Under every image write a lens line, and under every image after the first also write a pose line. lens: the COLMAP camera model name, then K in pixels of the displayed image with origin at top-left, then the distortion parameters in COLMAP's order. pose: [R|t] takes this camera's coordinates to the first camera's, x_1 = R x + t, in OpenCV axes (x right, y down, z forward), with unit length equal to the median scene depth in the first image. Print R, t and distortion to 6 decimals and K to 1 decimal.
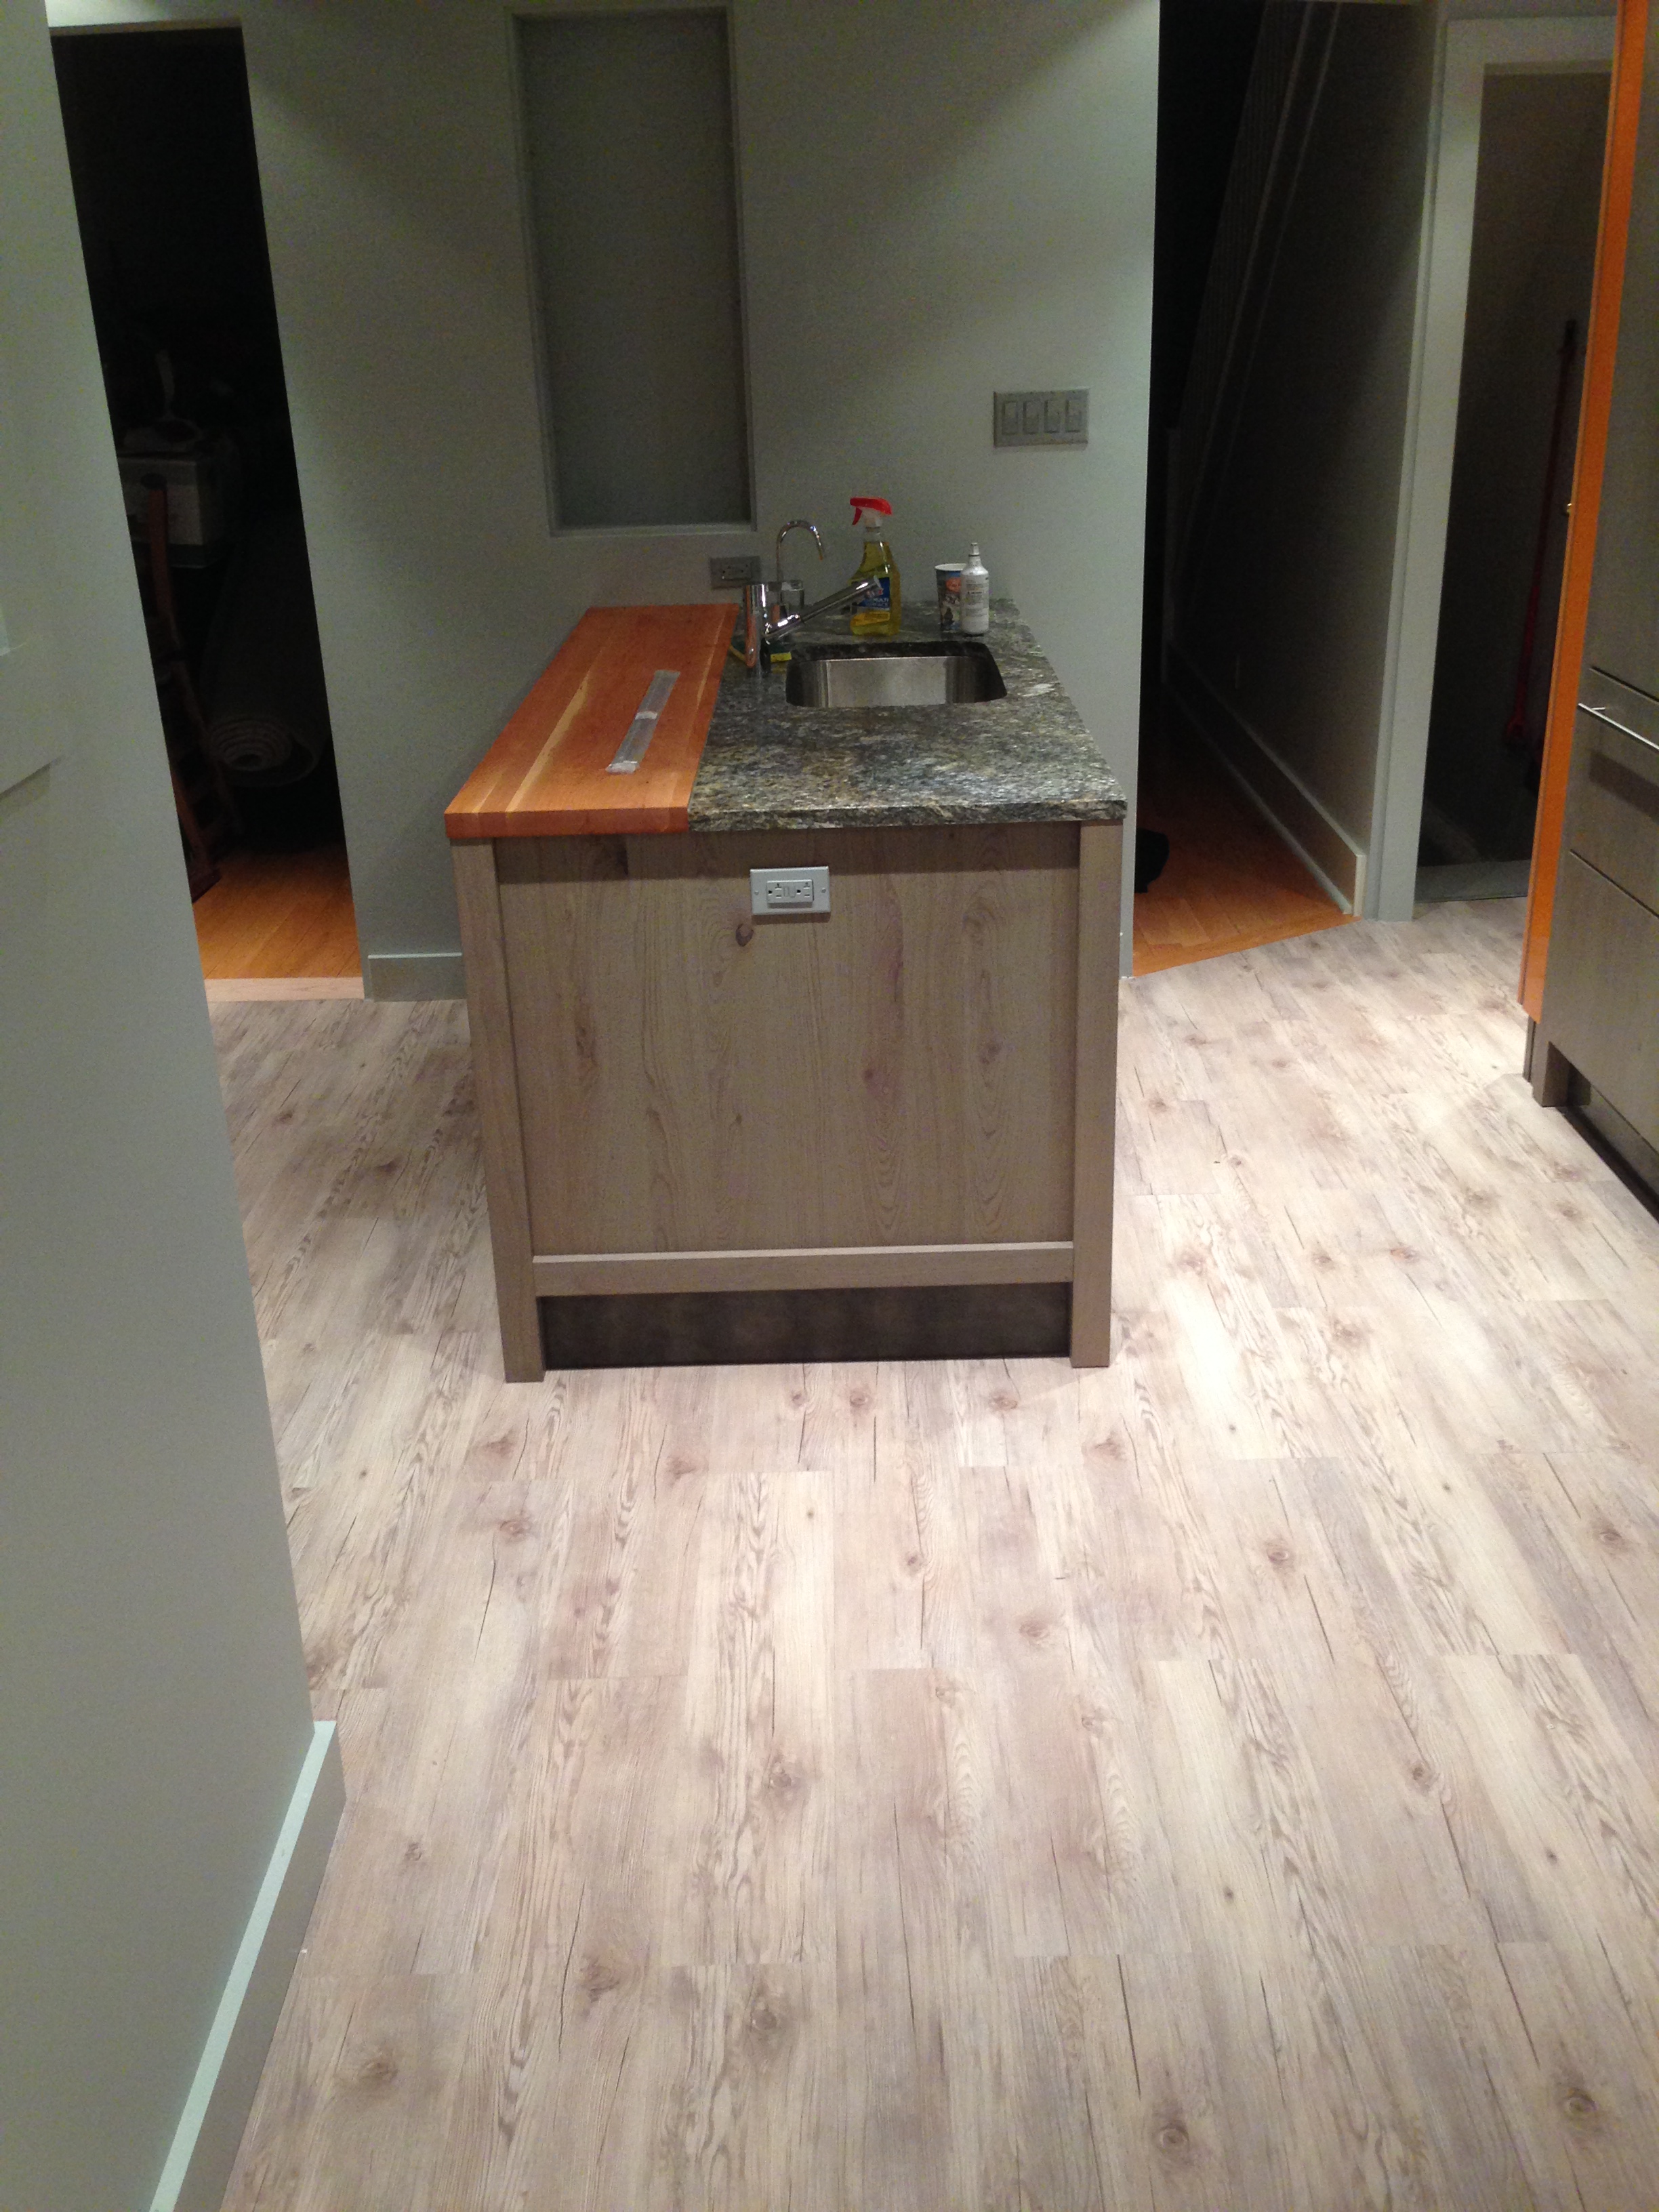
lens RADIAL K [[2027.9, 0, 820.3], [0, 2027.9, 1086.8], [0, 0, 1]] dist [0.044923, 0.000000]
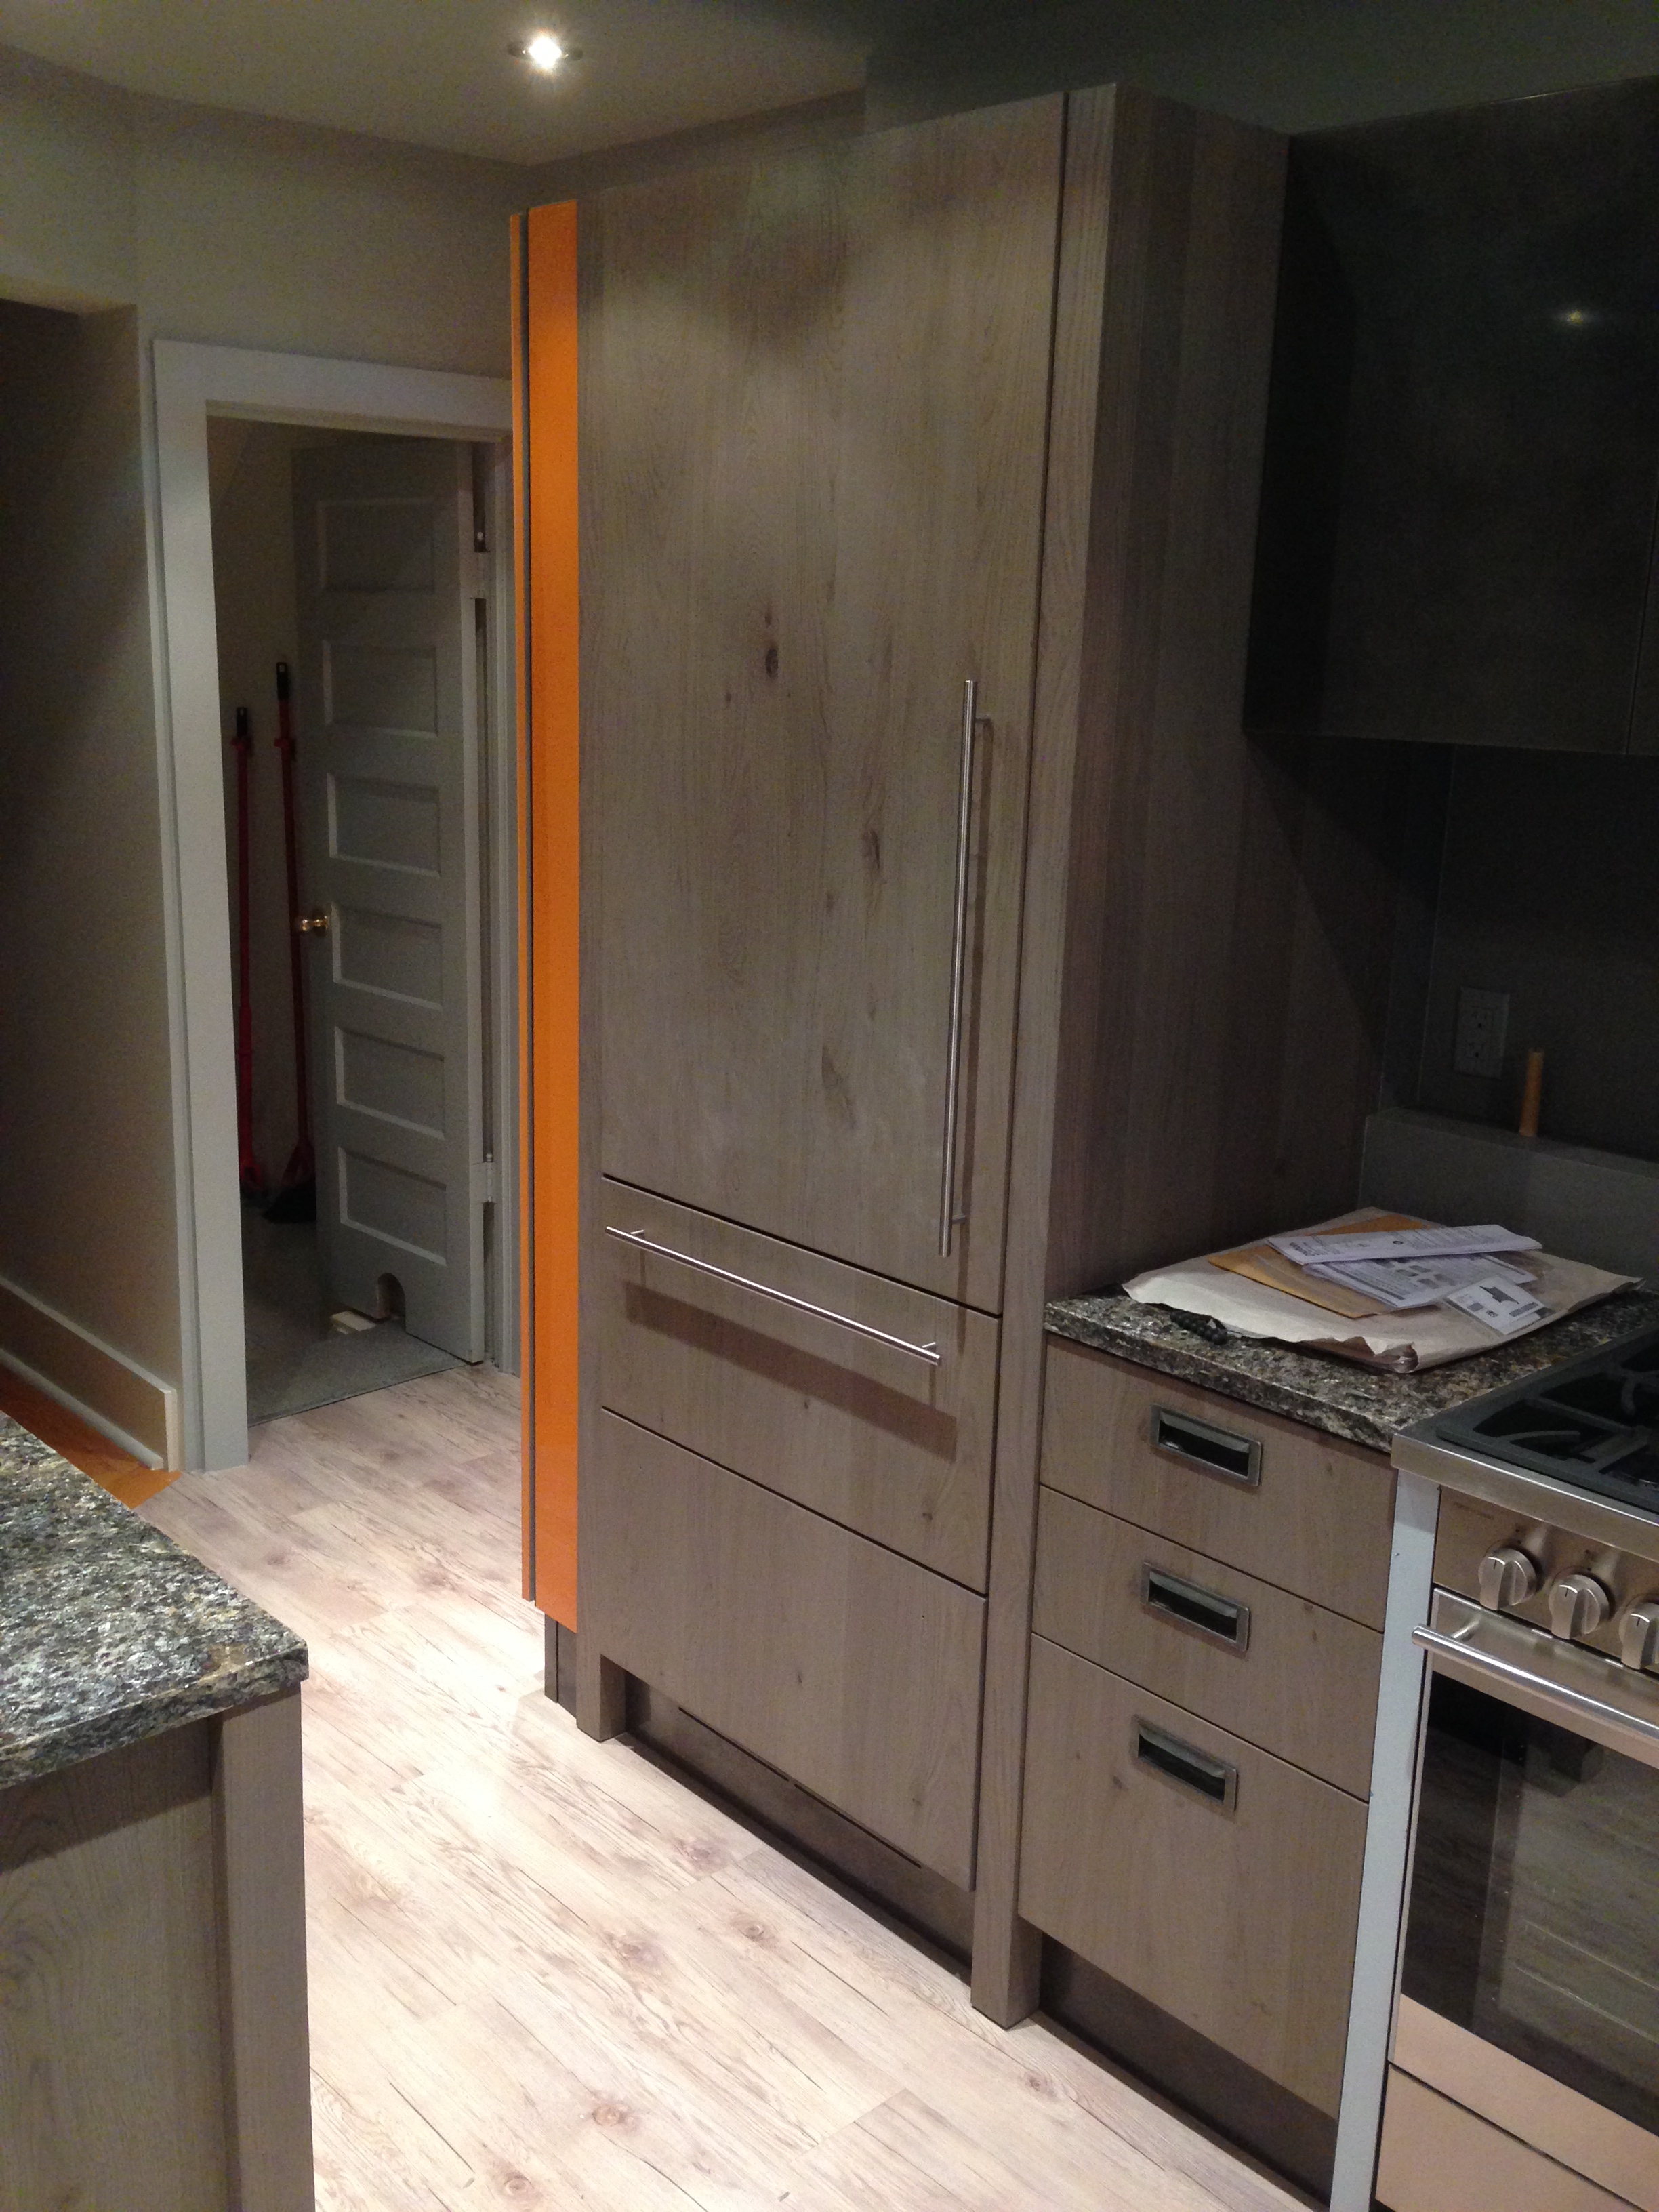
lens RADIAL K [[2027.9, 0, 825.1], [0, 2027.9, 1109.3], [0, 0, 1]] dist [0.044923, 0.000000]
pose [[0.736334, -0.101329, 0.668988, -0.060200], [0.197172, 0.977945, -0.068896, -0.153212], [-0.647252, 0.182636, 0.740073, 0.367068]]
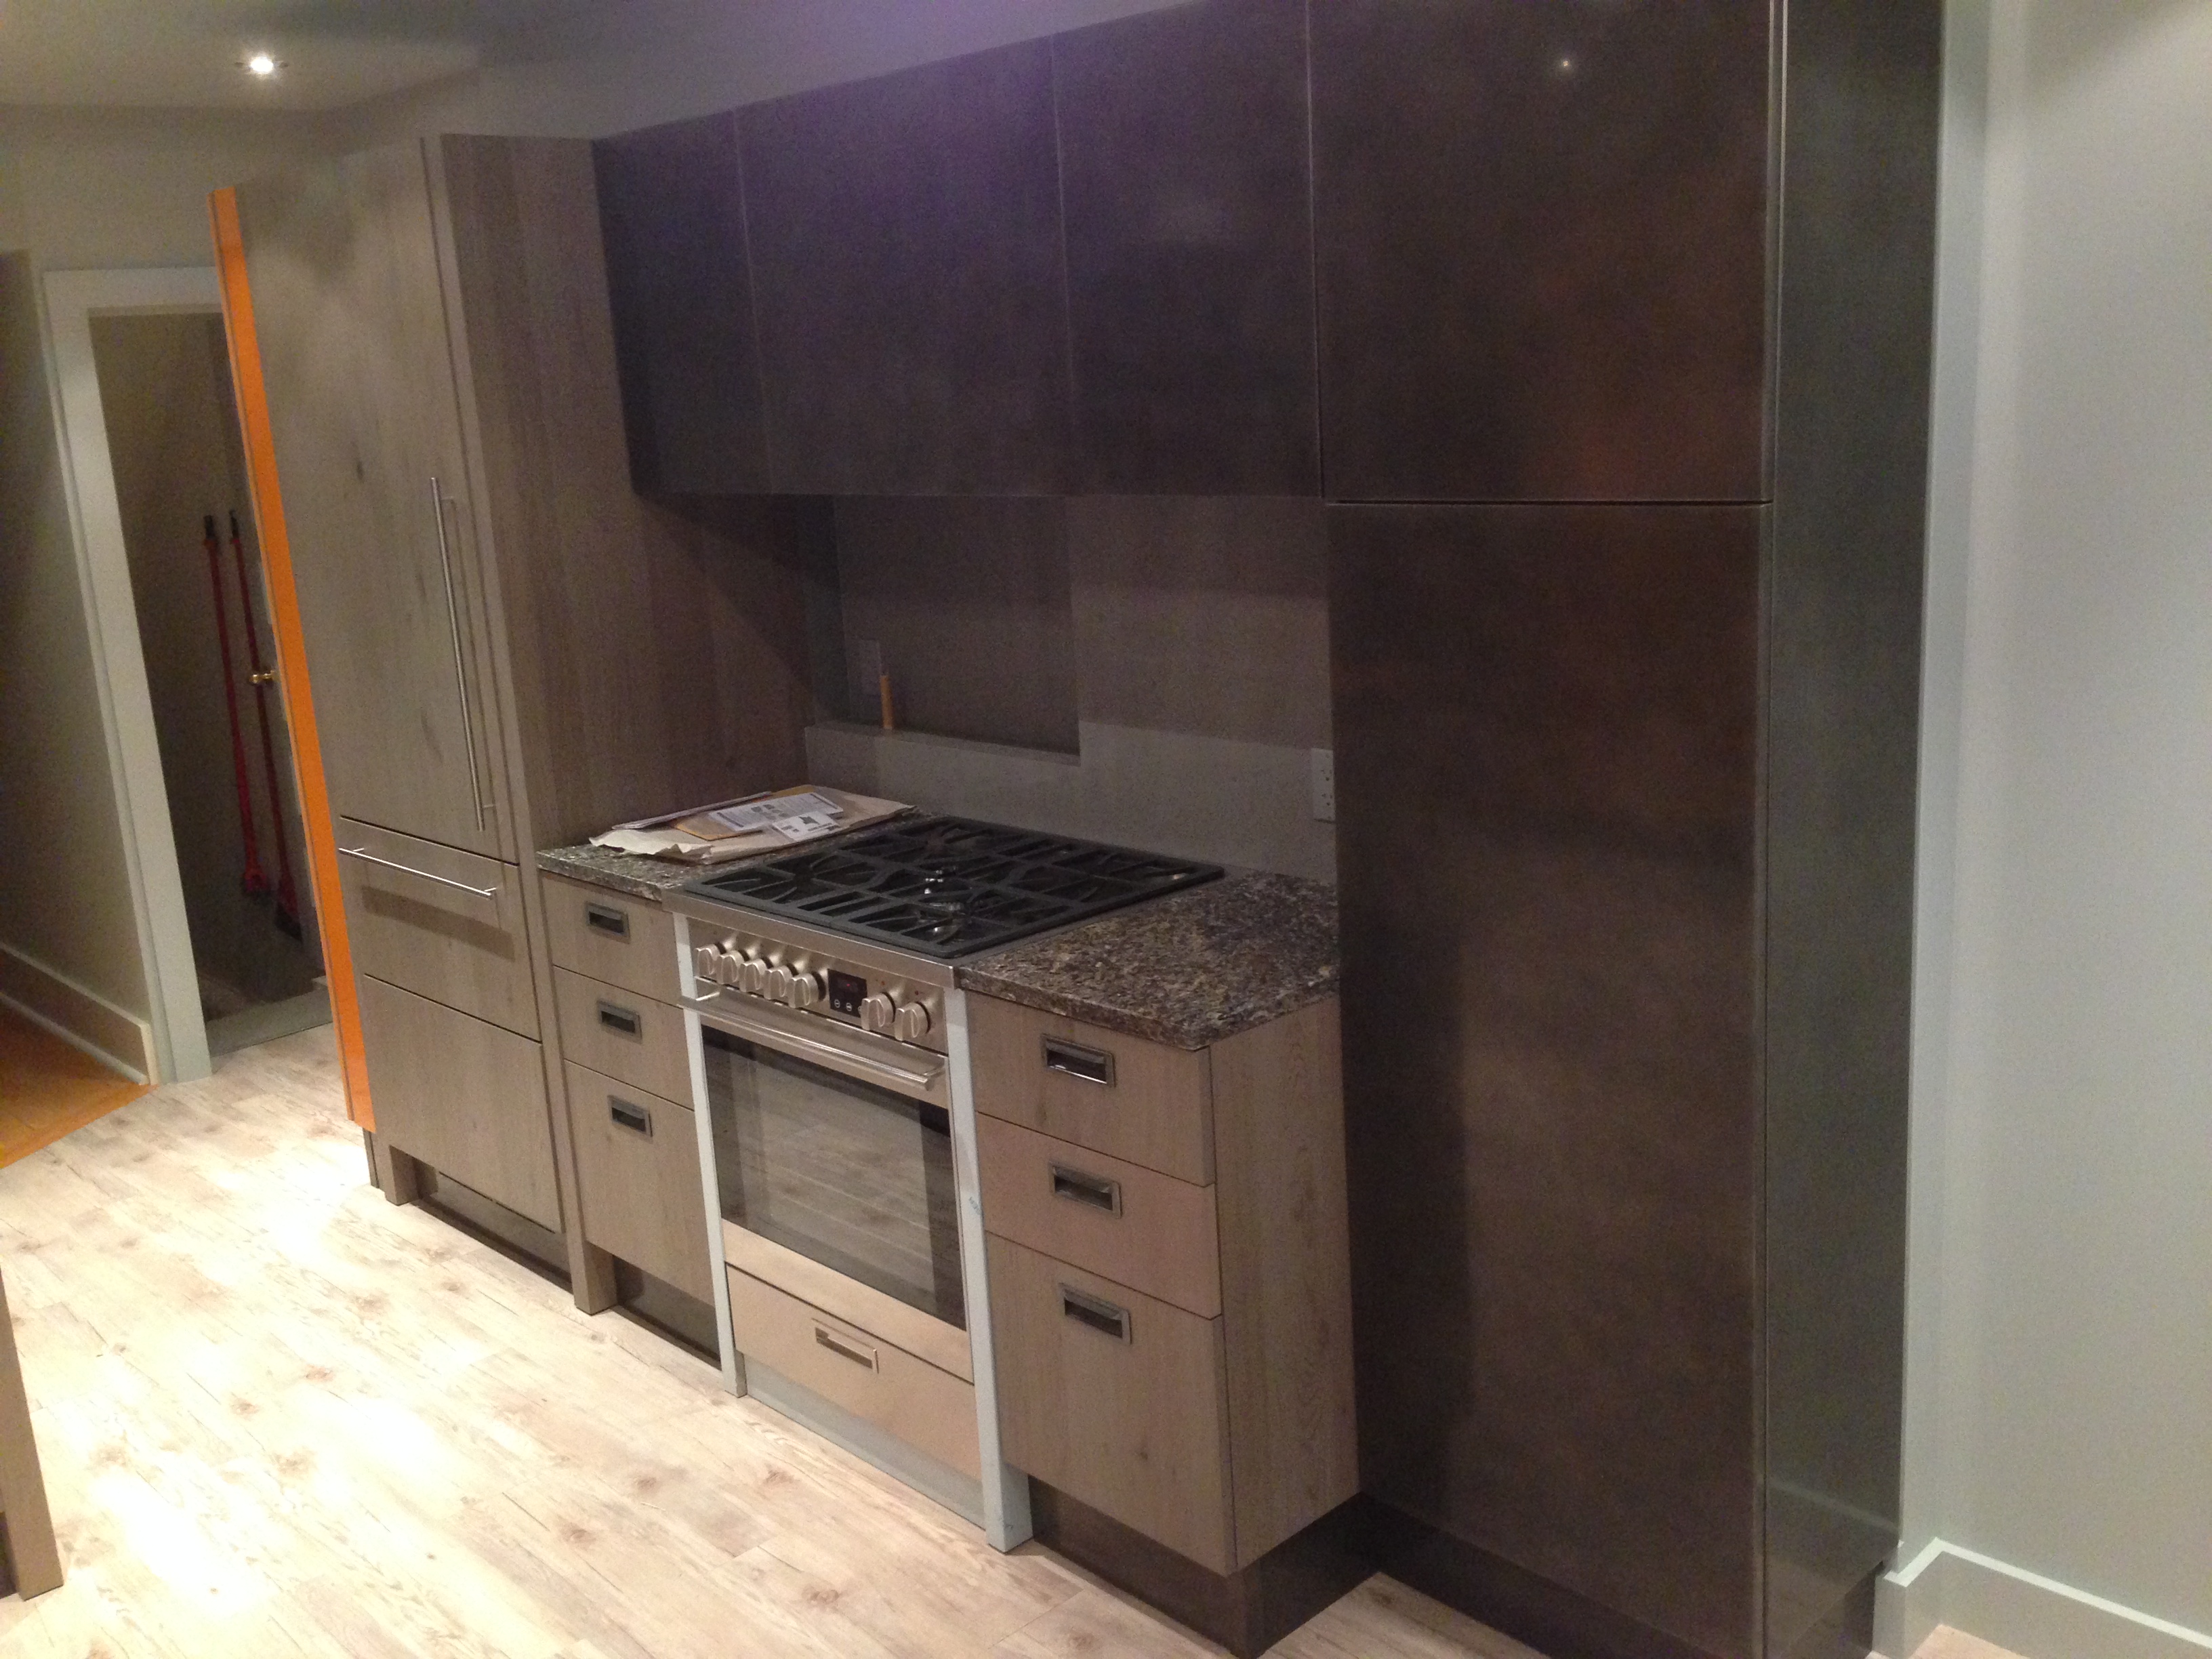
lens RADIAL K [[2027.9, 0, 1109.4], [0, 2027.9, 820.3], [0, 0, 1]] dist [0.044923, 0.000000]
pose [[0.719805, -0.161240, 0.675191, -0.078633], [0.286282, 0.955036, -0.077129, 0.006196], [-0.632395, 0.248813, 0.733599, -0.096195]]
